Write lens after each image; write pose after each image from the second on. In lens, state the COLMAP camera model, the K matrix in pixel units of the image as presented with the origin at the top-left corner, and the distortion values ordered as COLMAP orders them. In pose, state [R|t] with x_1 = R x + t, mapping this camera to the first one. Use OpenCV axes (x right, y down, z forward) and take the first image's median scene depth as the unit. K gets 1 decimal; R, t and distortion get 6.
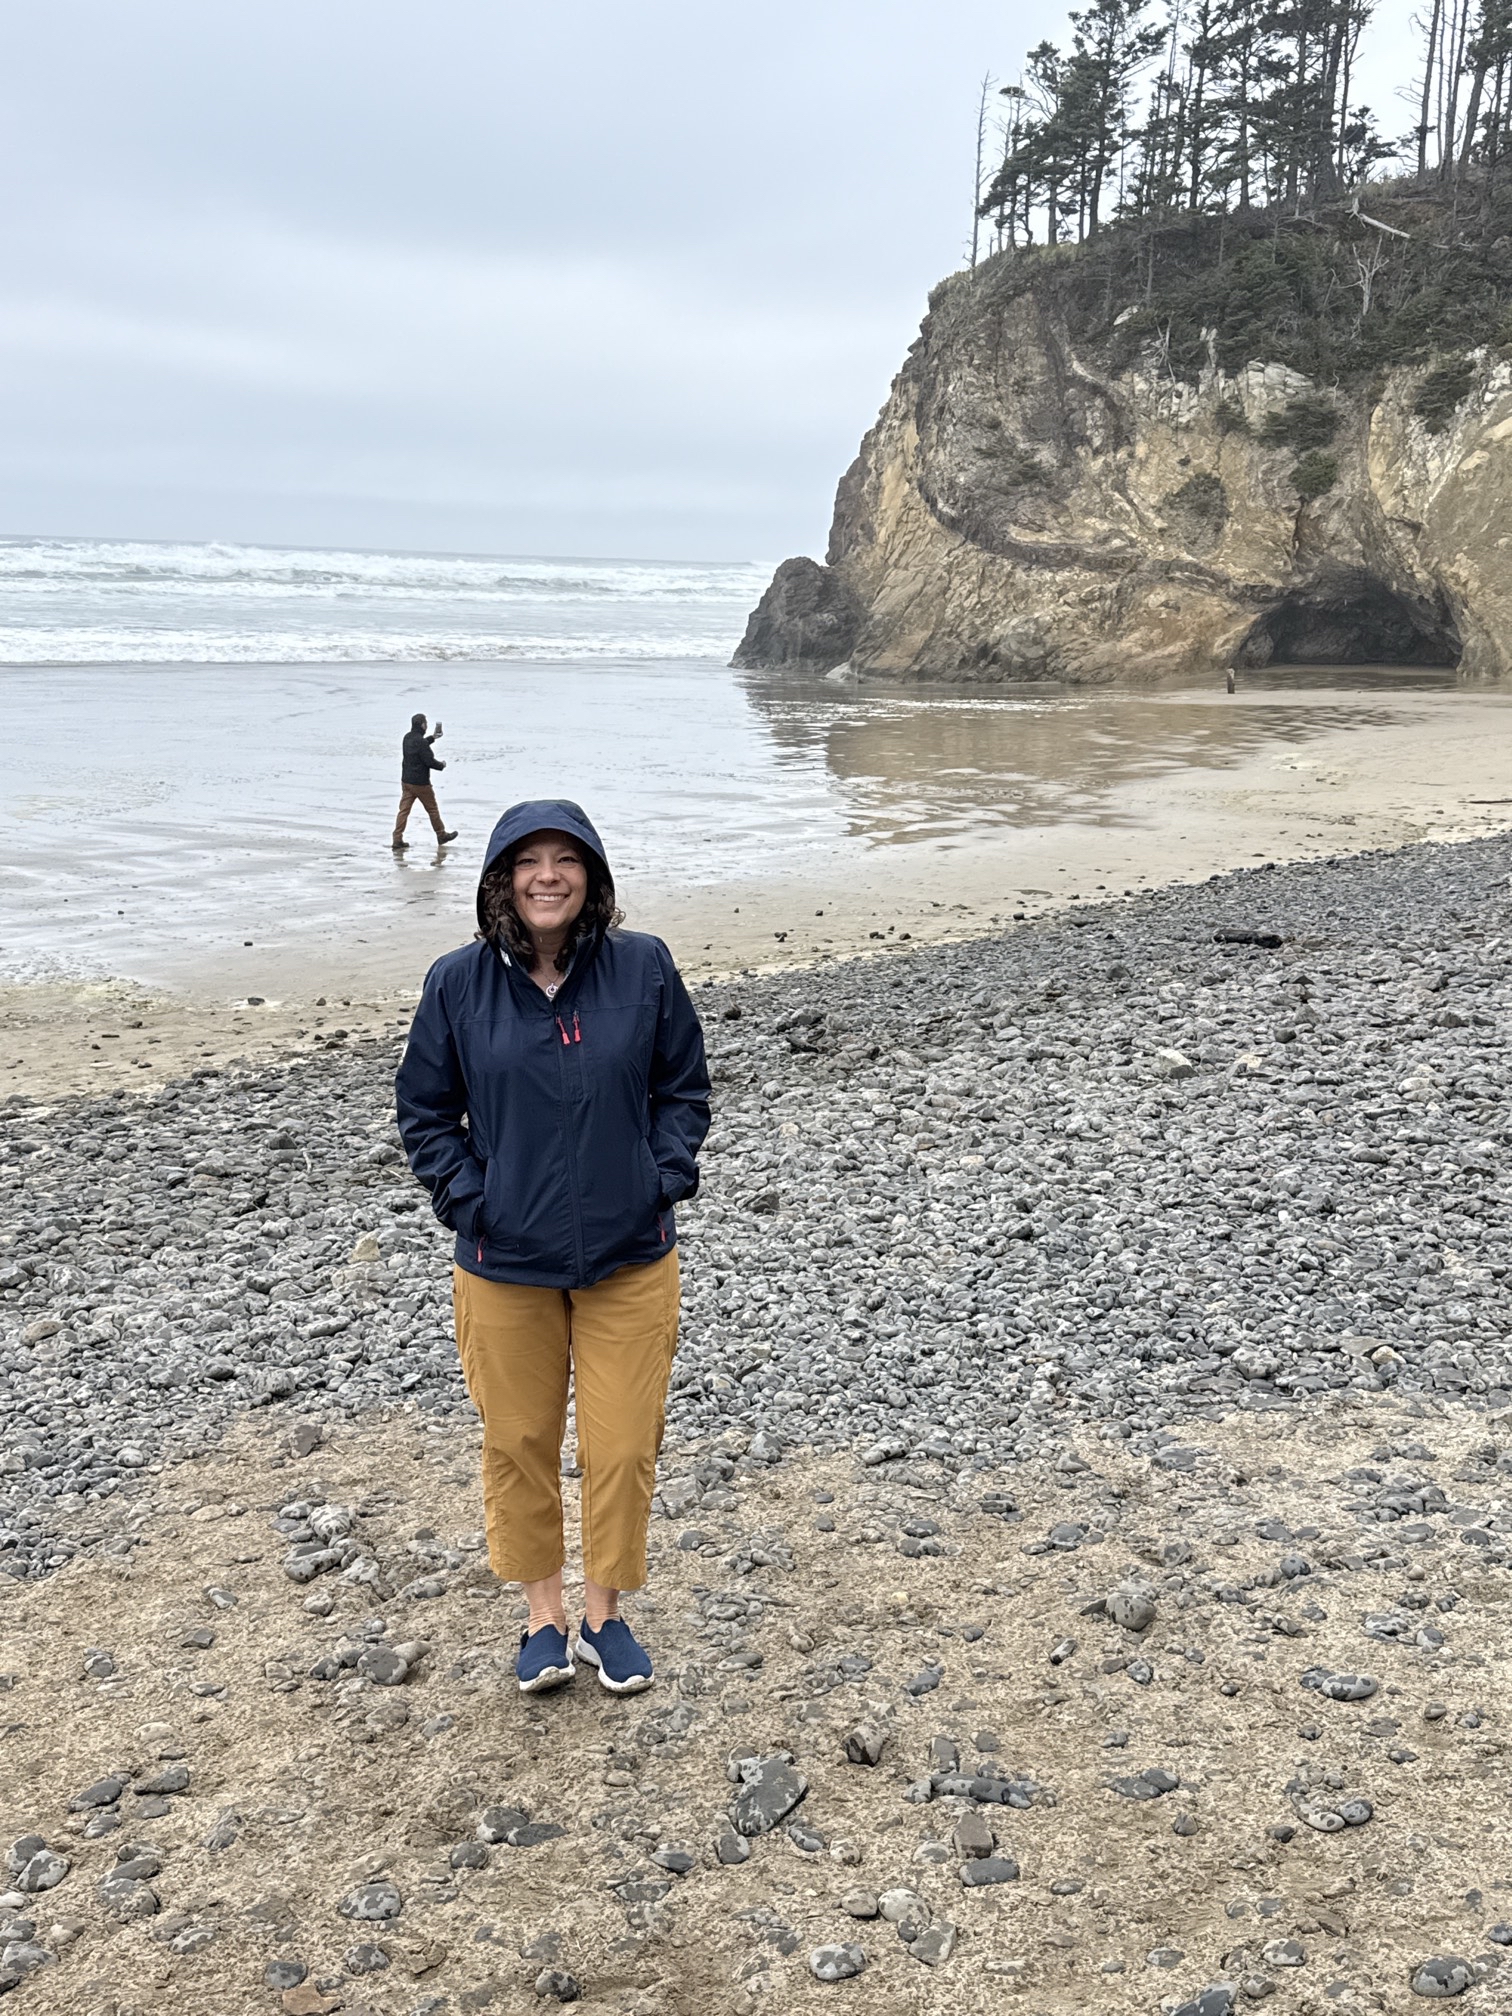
lens RADIAL K [[2102.7, 0, 766.9], [0, 2102.7, 1024.7], [0, 0, 1]] dist [0.081242, 0.000000]
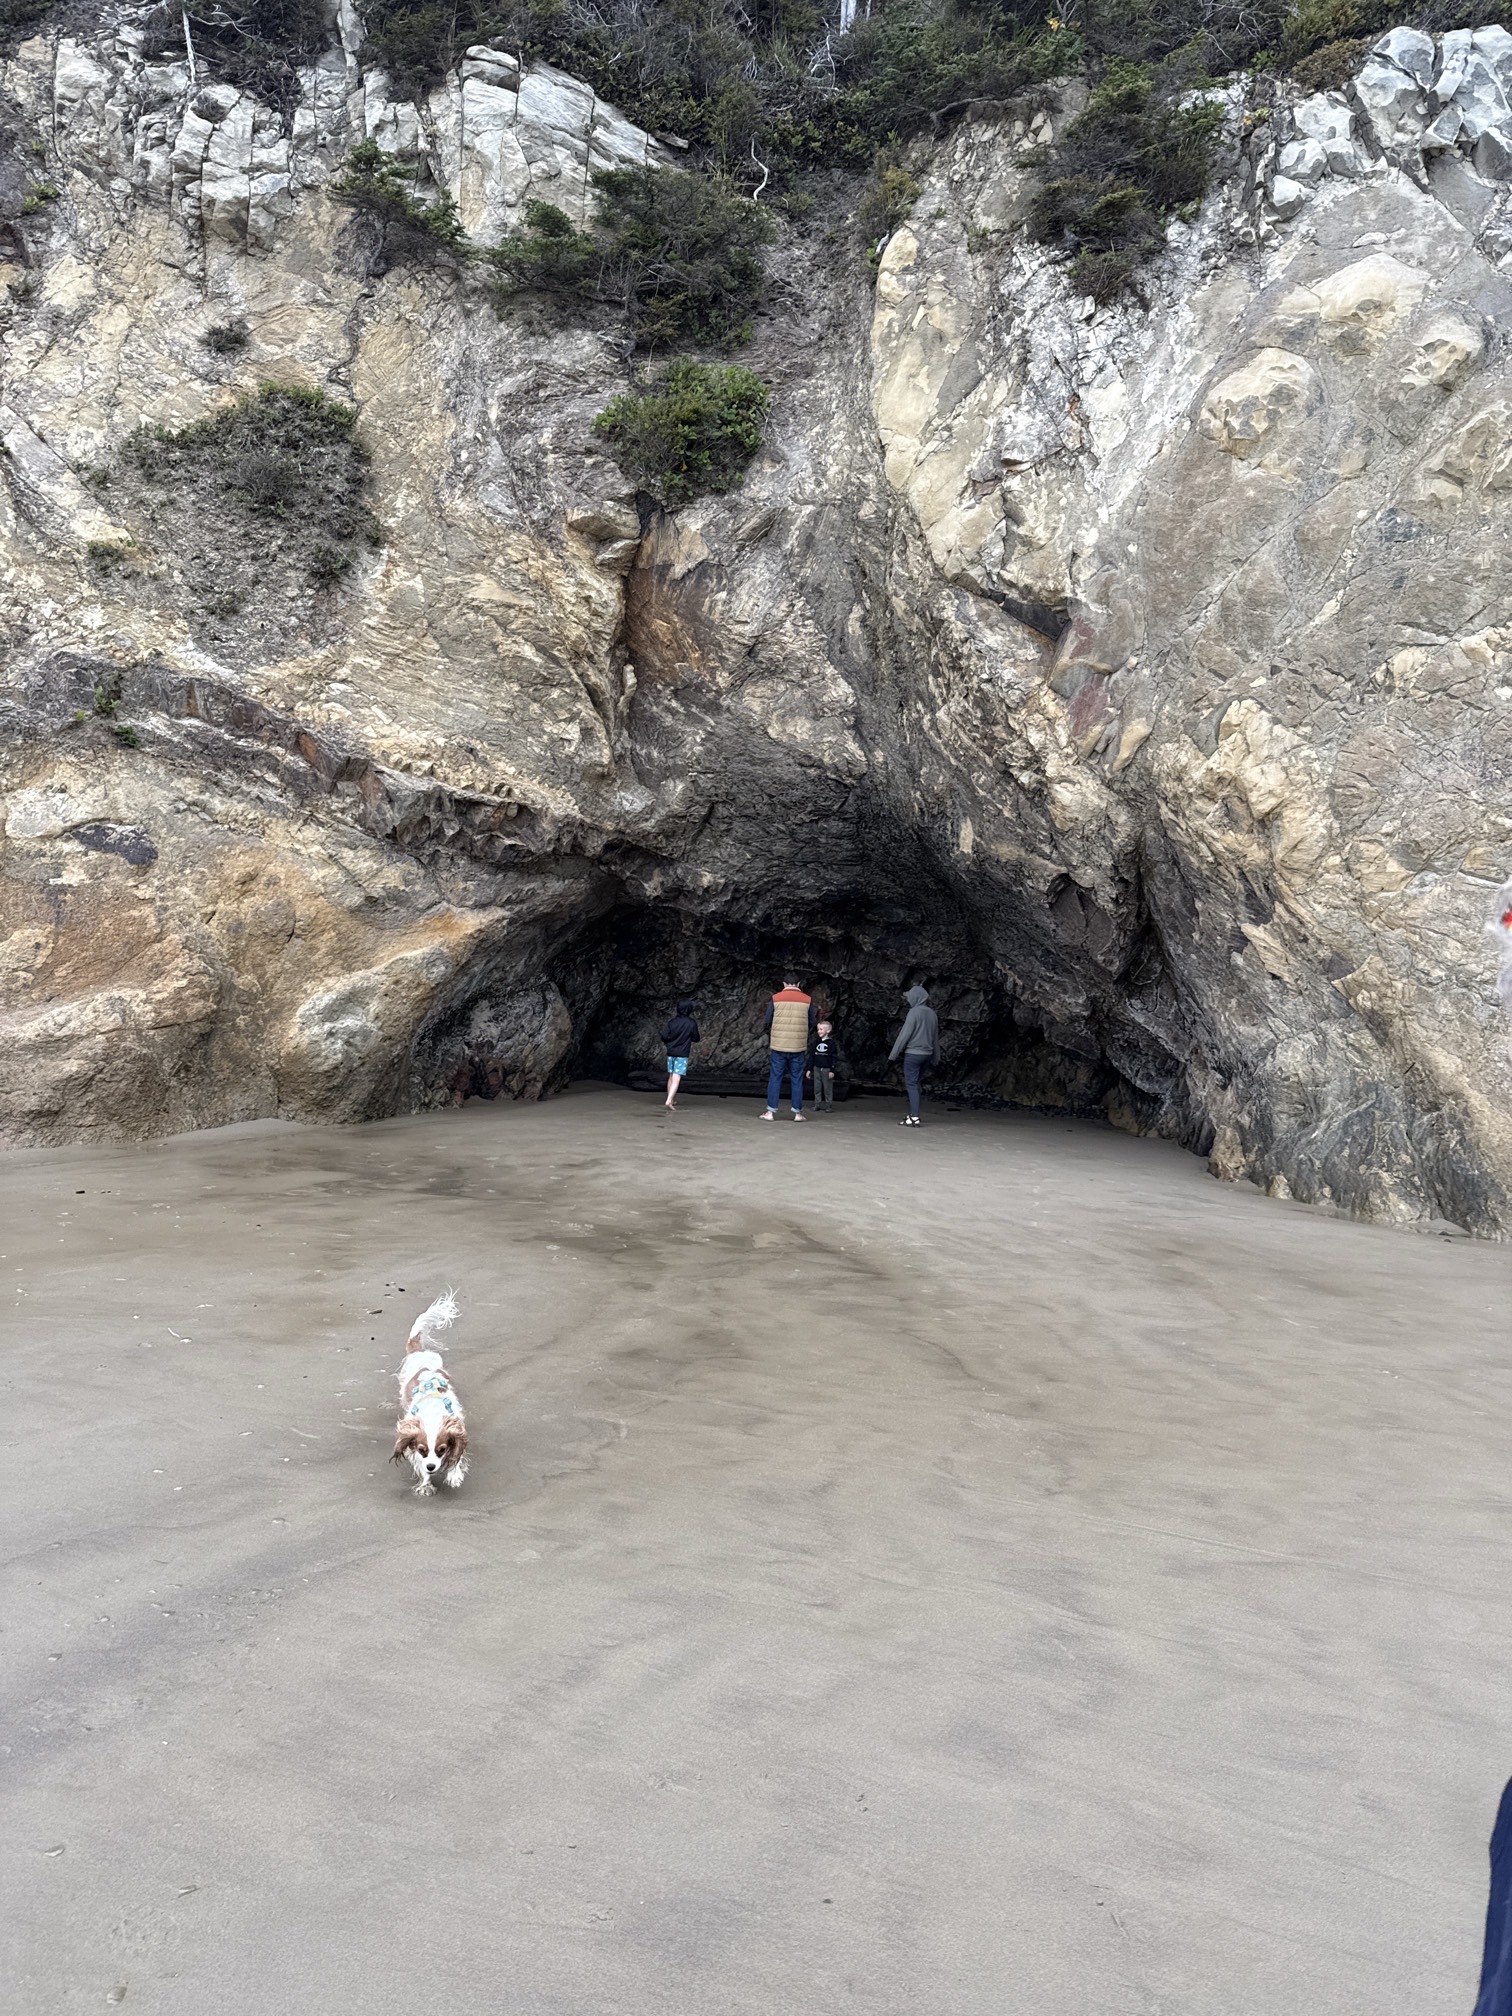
lens RADIAL K [[1433.6, 0, 765.9], [0, 1433.6, 1015.1], [0, 0, 1]] dist [0.008480, -0.000307]
pose [[0.964160, 0.053233, 0.259925, 0.222407], [-0.004038, 0.982496, -0.186238, -0.148710], [-0.265289, 0.178514, 0.947499, 0.831614]]
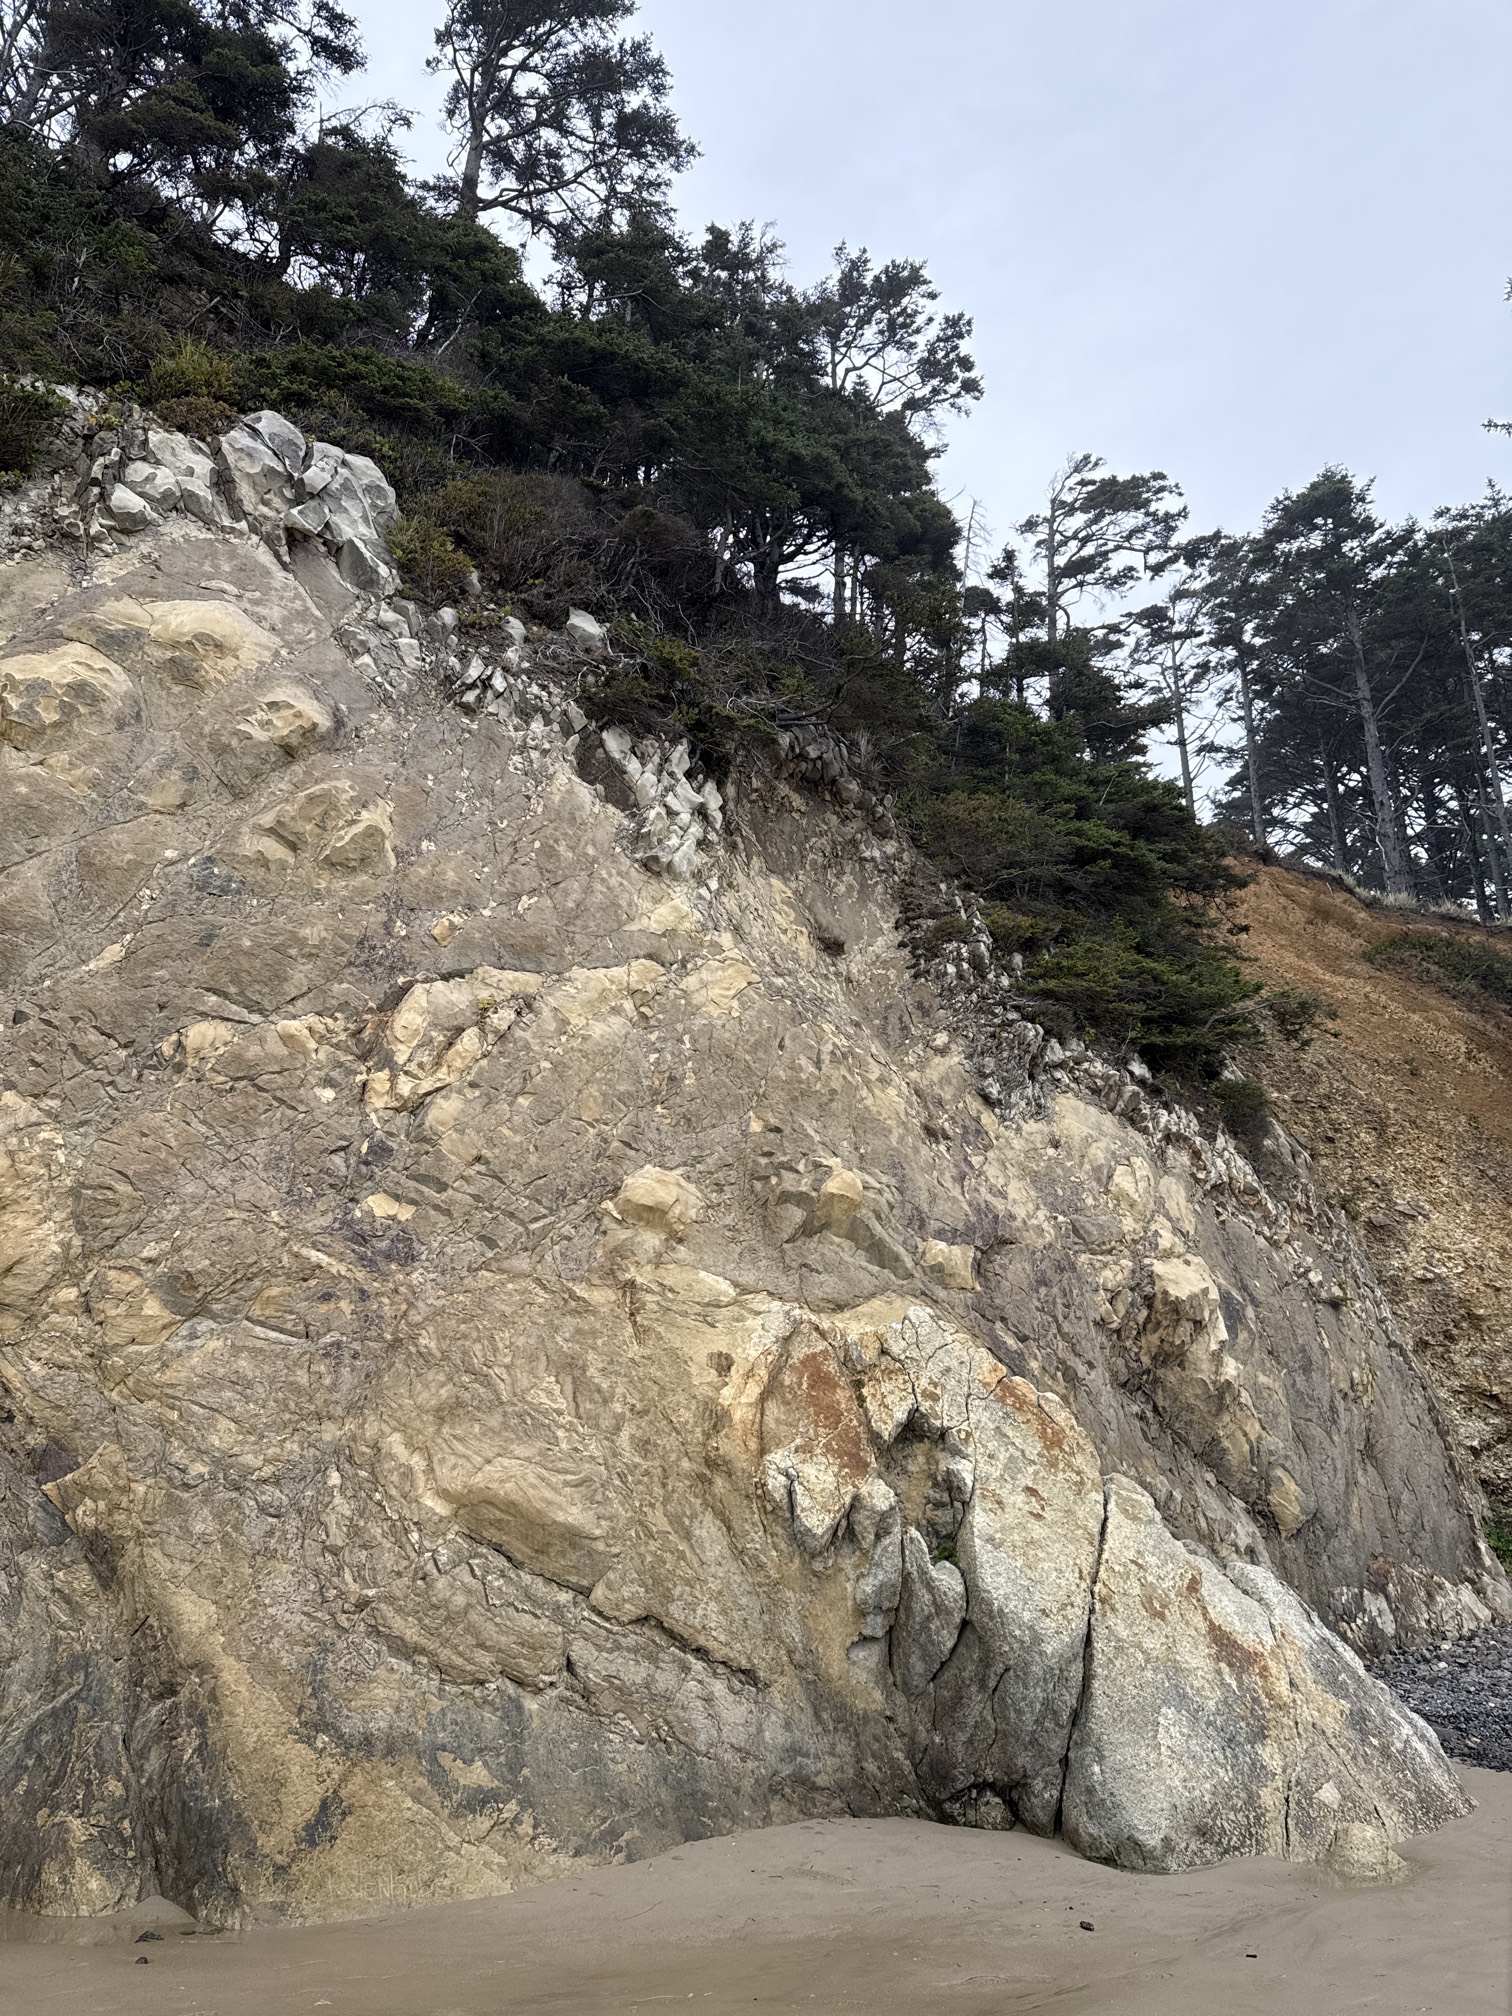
lens RADIAL K [[1433.6, 0, 761.9], [0, 1433.6, 1004.1], [0, 0, 1]] dist [0.008480, -0.000307]
pose [[0.552300, 0.306719, 0.775170, 0.261859], [0.156063, 0.875375, -0.457561, -0.157292], [-0.818908, 0.373686, 0.435602, 0.865168]]
